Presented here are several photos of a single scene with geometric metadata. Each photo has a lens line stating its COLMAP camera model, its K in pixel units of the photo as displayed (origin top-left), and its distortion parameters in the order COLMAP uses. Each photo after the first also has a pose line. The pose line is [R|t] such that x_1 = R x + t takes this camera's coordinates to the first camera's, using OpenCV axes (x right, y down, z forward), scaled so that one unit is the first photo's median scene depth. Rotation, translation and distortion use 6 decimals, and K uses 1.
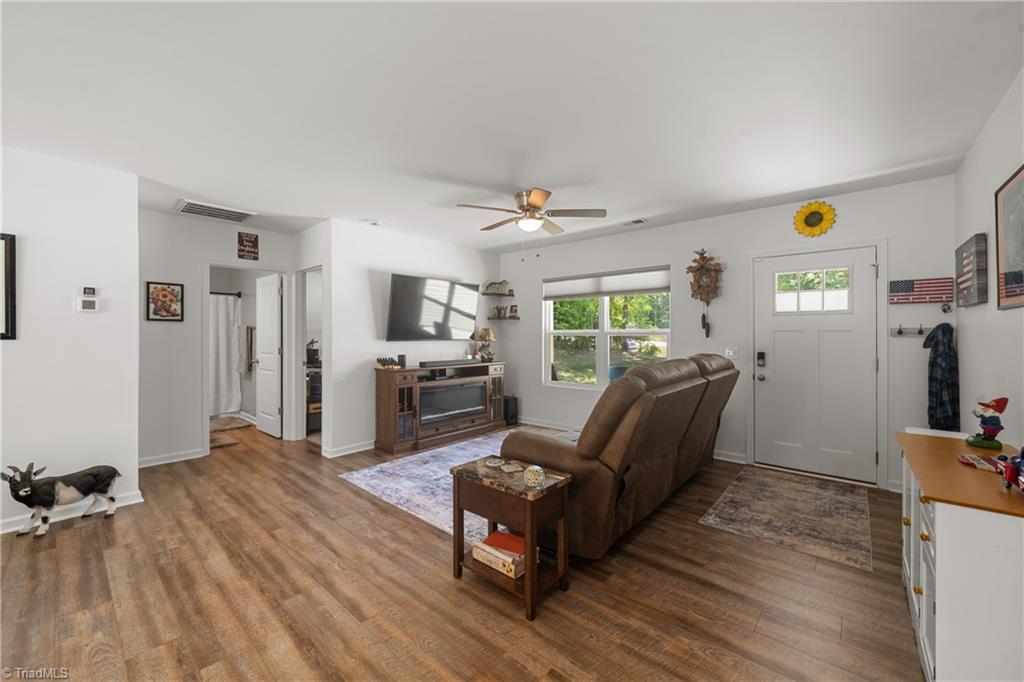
lens RADIAL K [[394.0, 0, 539.9], [0, 394.0, 334.5], [0, 0, 1]] dist [-0.010098, 0.001928]
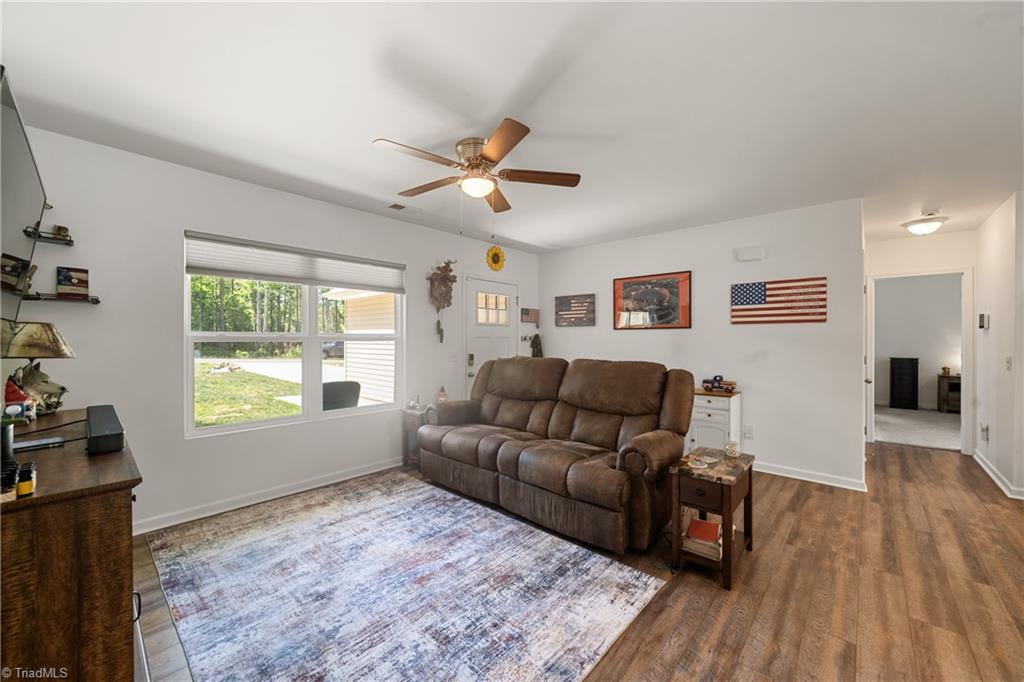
lens RADIAL K [[394.0, 0, 499.4], [0, 394.0, 338.8], [0, 0, 1]] dist [-0.010098, 0.001928]
pose [[0.078640, 0.002841, 0.996899, -0.872701], [-0.001783, 0.999995, -0.002710, 0.000048], [-0.996901, -0.001564, 0.078645, 1.064159]]
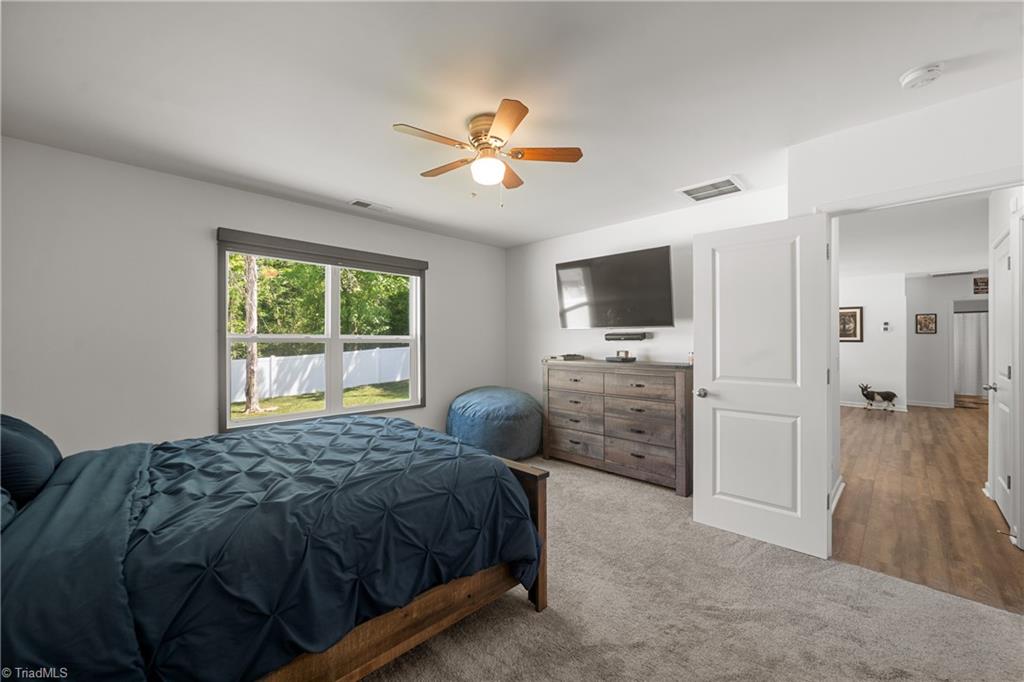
lens RADIAL K [[394.0, 0, 502.5], [0, 394.0, 340.8], [0, 0, 1]] dist [-0.010098, 0.001928]
pose [[-0.114875, -0.001211, -0.993379, 1.570284], [0.000971, 0.999999, -0.001331, 0.003109], [0.993380, -0.001118, -0.114873, -1.128865]]
